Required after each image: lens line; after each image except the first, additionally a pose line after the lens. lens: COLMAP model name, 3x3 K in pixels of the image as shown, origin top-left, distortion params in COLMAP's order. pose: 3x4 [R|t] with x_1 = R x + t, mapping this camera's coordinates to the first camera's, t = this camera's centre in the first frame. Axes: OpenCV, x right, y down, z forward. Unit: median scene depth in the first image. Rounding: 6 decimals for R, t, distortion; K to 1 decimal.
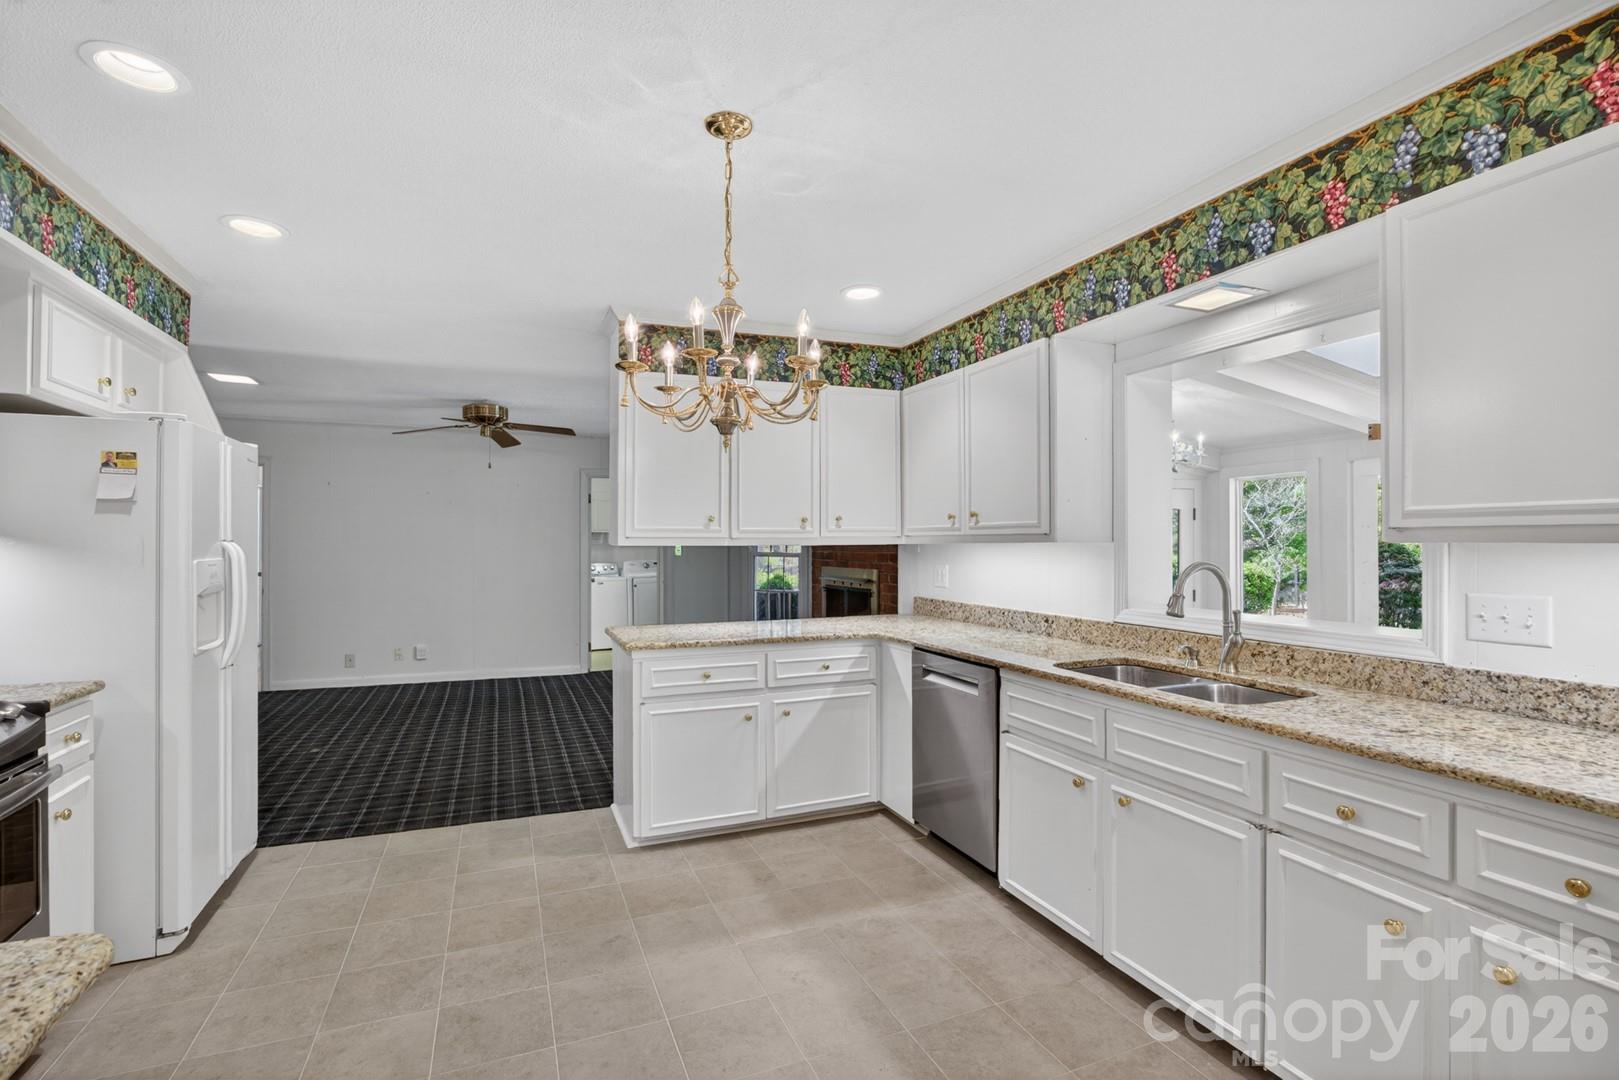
lens RADIAL K [[731.3, 0, 800.7], [0, 731.3, 539.6], [0, 0, 1]] dist [0.003108, 0.001319]
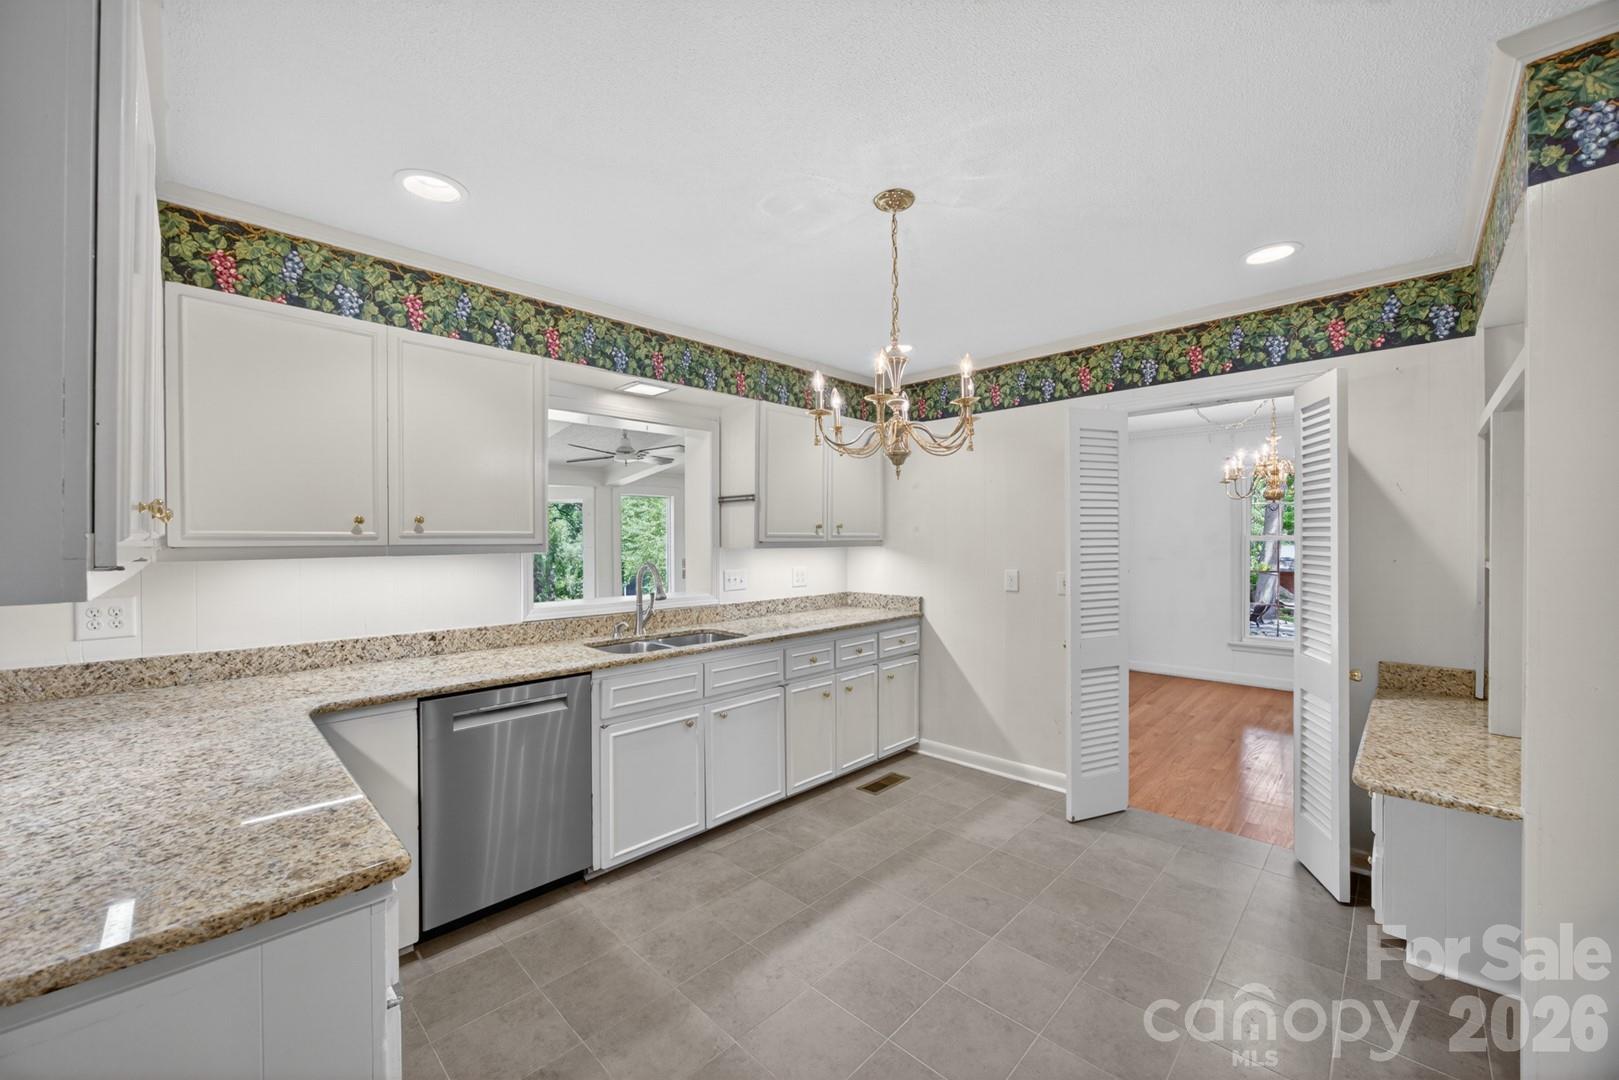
lens RADIAL K [[633.2, 0, 806.5], [0, 633.2, 542.0], [0, 0, 1]] dist [-0.003138, 0.000005]
pose [[-0.377478, -0.002050, 0.926016, -0.699226], [0.001942, 0.999994, 0.003006, -0.013514], [-0.926016, 0.002933, -0.377472, 1.065940]]
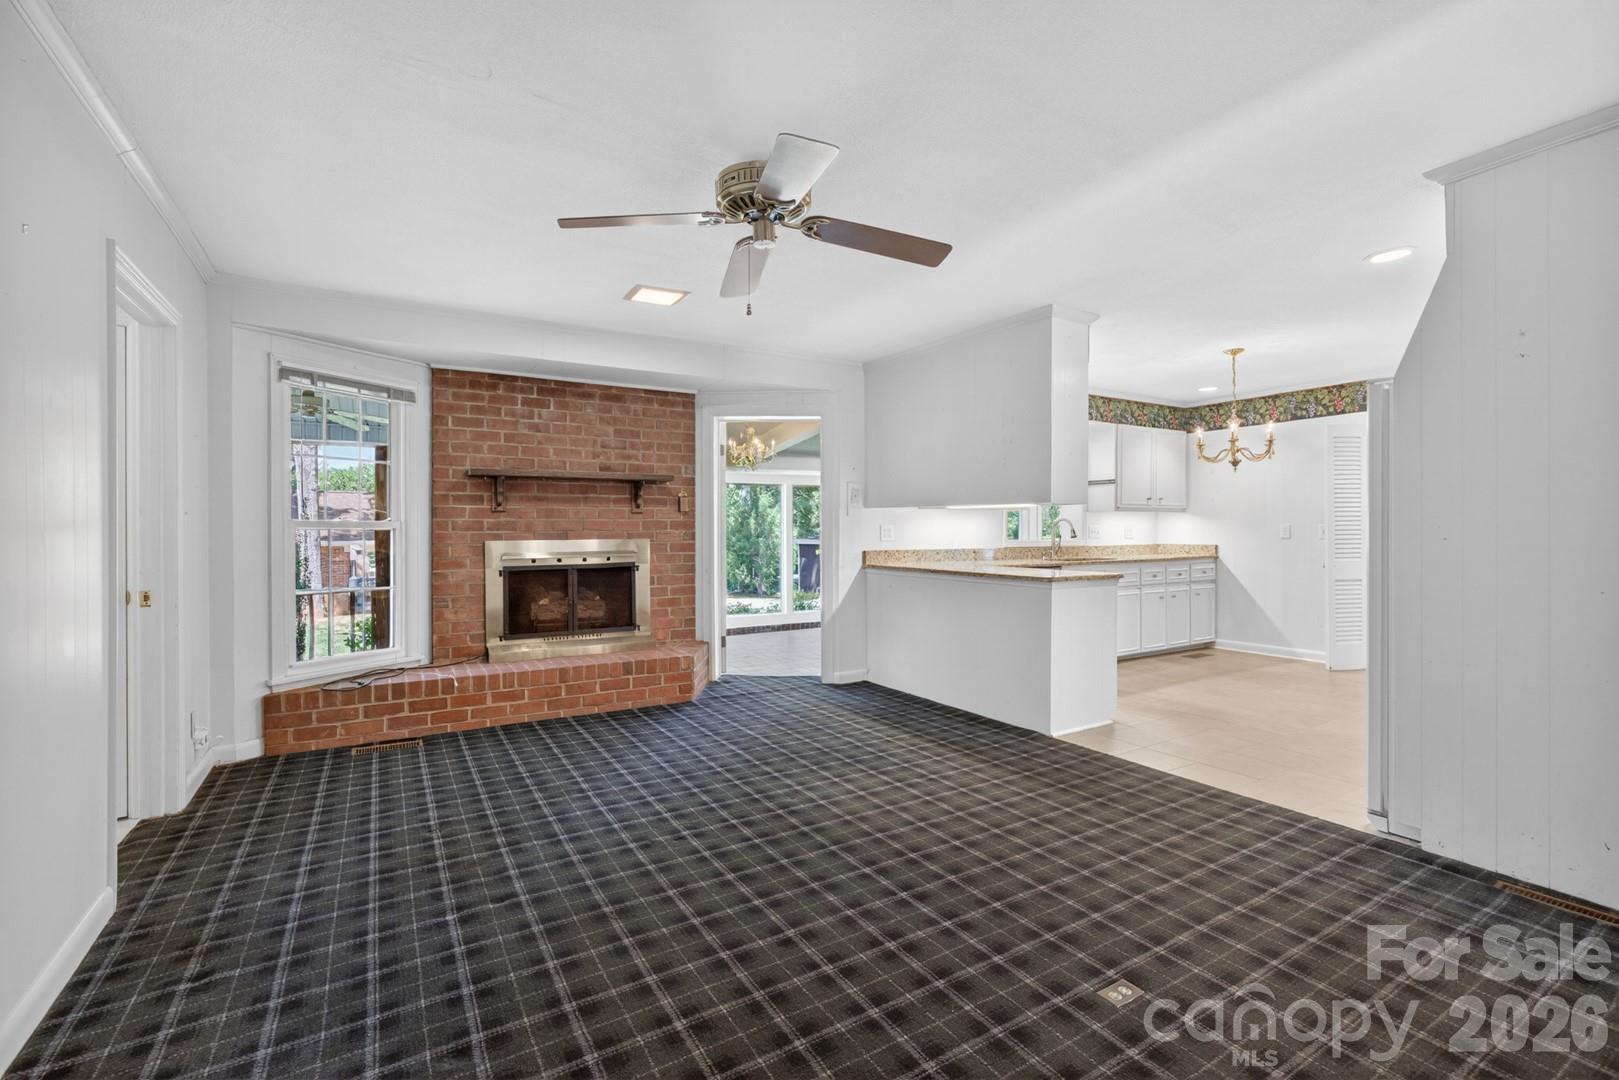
lens RADIAL K [[731.3, 0, 804.5], [0, 731.3, 526.6], [0, 0, 1]] dist [0.003108, 0.001319]
pose [[-0.141901, 0.001075, 0.989880, -1.826720], [0.001847, 0.999998, -0.000822, 0.058333], [-0.989879, 0.001712, -0.141903, 2.106550]]
